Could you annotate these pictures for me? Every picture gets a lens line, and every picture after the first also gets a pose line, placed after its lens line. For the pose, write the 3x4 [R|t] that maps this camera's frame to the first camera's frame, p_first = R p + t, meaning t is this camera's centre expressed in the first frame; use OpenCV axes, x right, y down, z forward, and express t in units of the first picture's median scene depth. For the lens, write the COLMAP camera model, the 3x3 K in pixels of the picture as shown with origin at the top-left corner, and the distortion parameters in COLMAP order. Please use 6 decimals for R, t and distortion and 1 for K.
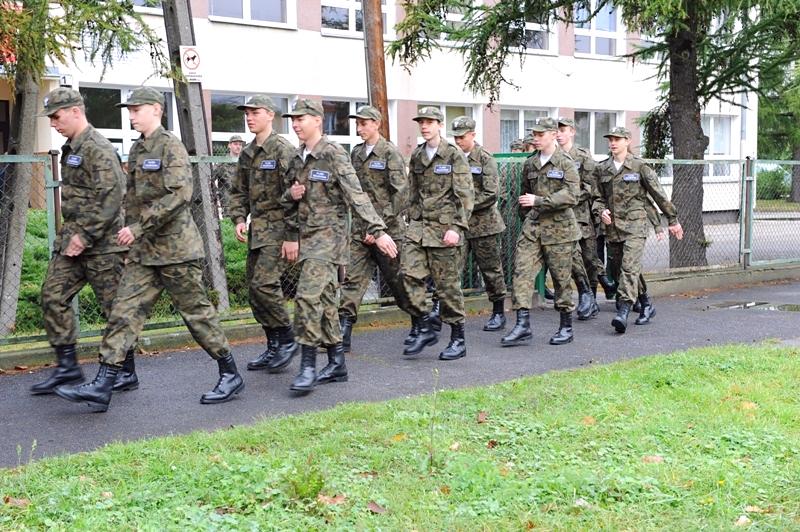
lens RADIAL K [[1257.3, 0, 400.0], [0, 1257.3, 266.0], [0, 0, 1]] dist [0.197611, -0.062392]
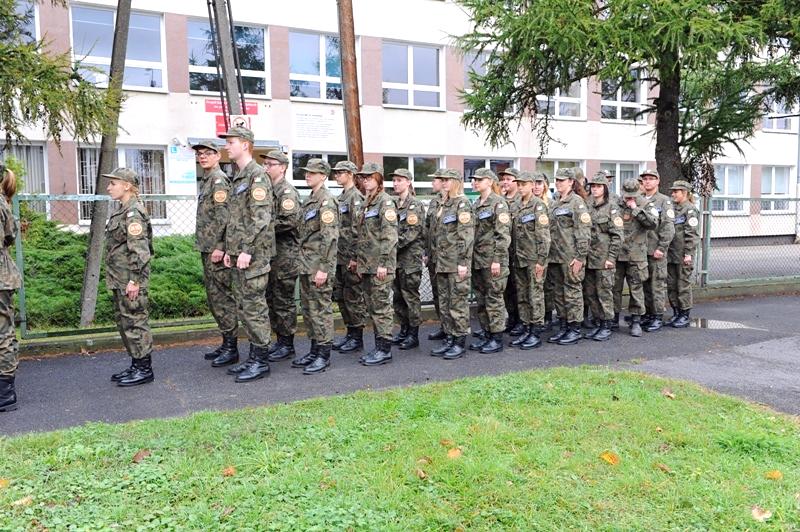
lens RADIAL K [[777.2, 0, 400.0], [0, 777.2, 266.0], [0, 0, 1]] dist [0.044151, -0.003183]
pose [[0.967101, 0.016999, -0.253824, 0.275851], [-0.016913, 0.999854, 0.002521, -0.022142], [0.253830, 0.001855, 0.967247, 0.309193]]
